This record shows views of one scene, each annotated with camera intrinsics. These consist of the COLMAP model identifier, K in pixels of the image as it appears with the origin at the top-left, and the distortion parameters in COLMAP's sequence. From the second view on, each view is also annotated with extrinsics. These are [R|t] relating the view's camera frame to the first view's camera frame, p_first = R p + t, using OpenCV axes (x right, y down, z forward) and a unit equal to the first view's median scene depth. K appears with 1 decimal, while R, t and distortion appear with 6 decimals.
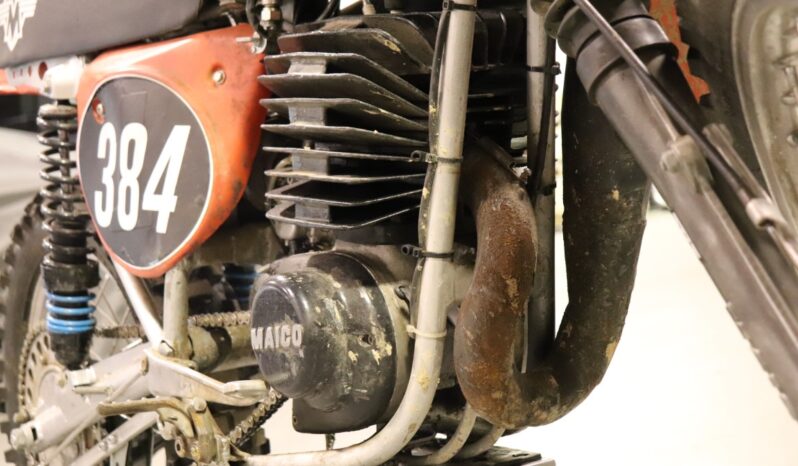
lens RADIAL K [[1461.1, 0, 397.1], [0, 1461.1, 240.0], [0, 0, 1]] dist [0.220716, 0.000000]
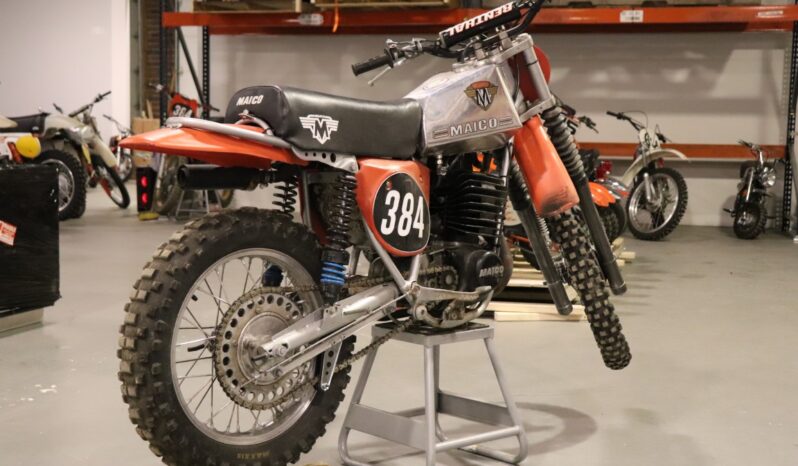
lens RADIAL K [[1192.9, 0, 401.0], [0, 1192.9, 229.9], [0, 0, 1]] dist [0.074313, 0.000000]
pose [[-0.194995, 0.073171, 0.978071, -2.429546], [0.054165, 0.996495, -0.063751, 0.124577], [-0.979307, 0.040546, -0.198275, 1.618156]]
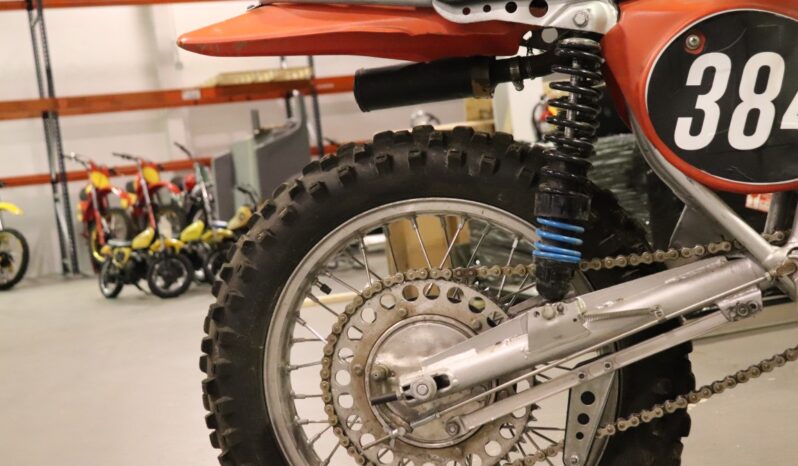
lens RADIAL K [[1133.2, 0, 400.0], [0, 1133.2, 234.5], [0, 0, 1]] dist [0.072355, 0.000000]
pose [[0.700532, 0.037835, 0.712618, -1.122525], [0.038637, 0.995118, -0.090816, 0.142971], [-0.712575, 0.091153, 0.695650, 0.700070]]
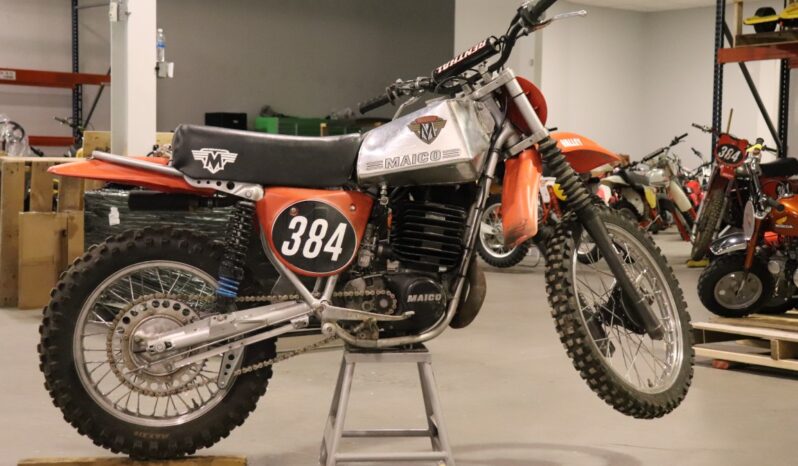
lens RADIAL K [[1284.6, 0, 396.6], [0, 1284.6, 235.1], [0, 0, 1]] dist [0.116134, 0.000000]
pose [[0.392881, 0.113506, 0.912557, -2.598171], [-0.039738, 0.993522, -0.106469, 0.223450], [-0.918730, 0.005566, 0.394846, -0.062191]]
